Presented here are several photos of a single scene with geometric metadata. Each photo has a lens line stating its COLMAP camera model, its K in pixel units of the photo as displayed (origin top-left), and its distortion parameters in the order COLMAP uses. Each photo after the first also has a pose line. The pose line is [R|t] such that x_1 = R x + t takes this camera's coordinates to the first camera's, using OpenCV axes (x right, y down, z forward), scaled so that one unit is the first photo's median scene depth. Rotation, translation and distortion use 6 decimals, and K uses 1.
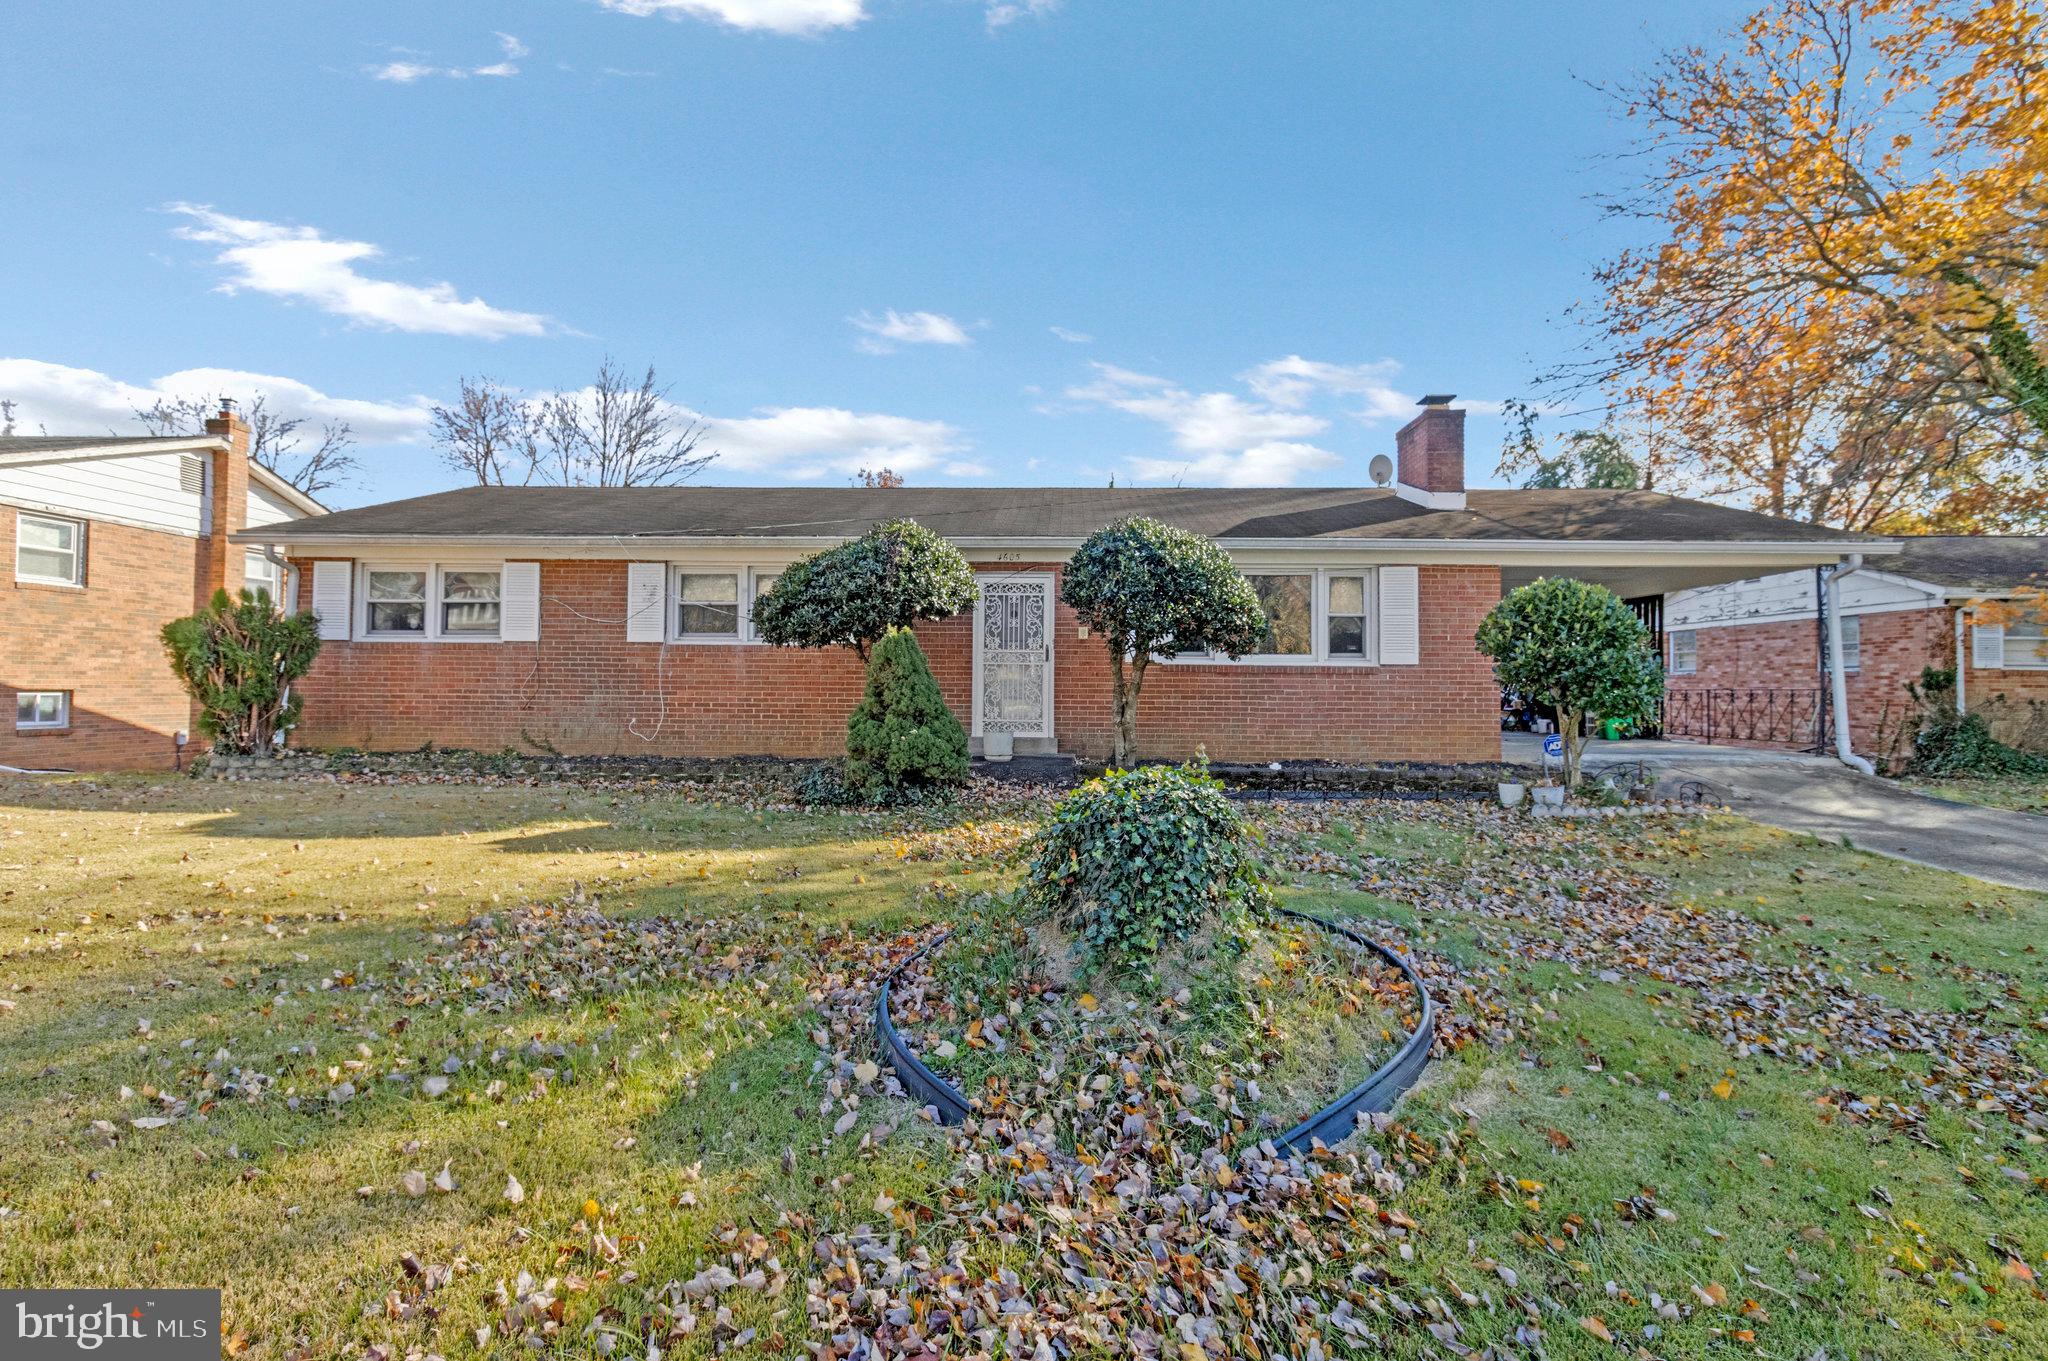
lens RADIAL K [[979.0, 0, 1024.2], [0, 979.0, 673.6], [0, 0, 1]] dist [0.000558, -0.000098]
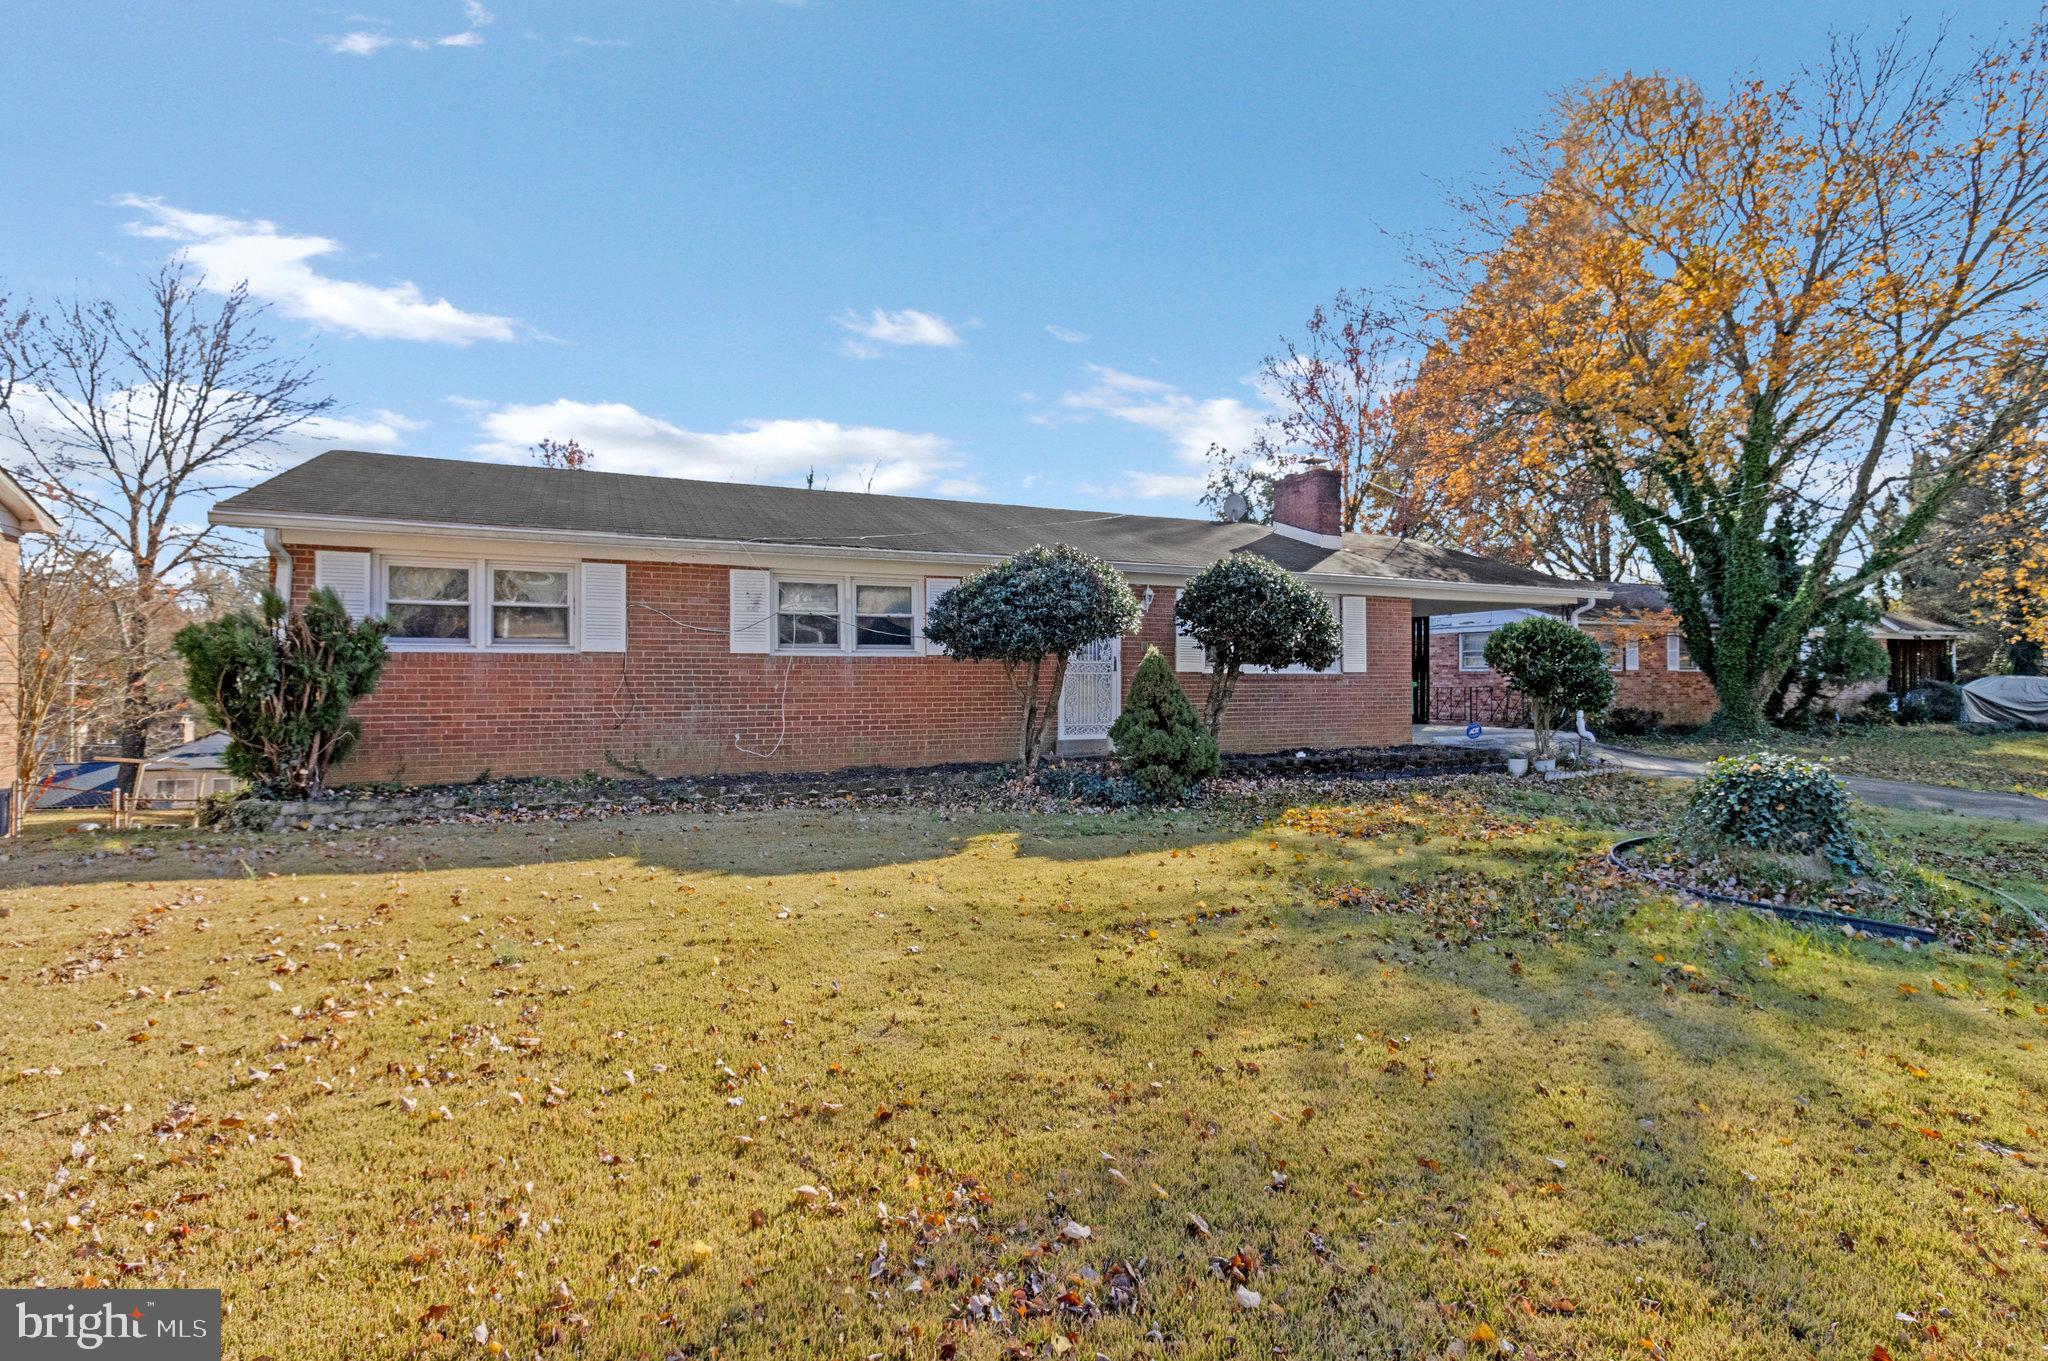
lens RADIAL K [[979.0, 0, 1023.0], [0, 979.0, 684.4], [0, 0, 1]] dist [0.000558, -0.000098]
pose [[0.896110, -0.011797, 0.443676, -0.568339], [0.006486, 0.999888, 0.013487, -0.013265], [-0.443785, -0.009209, 0.896086, 0.037594]]
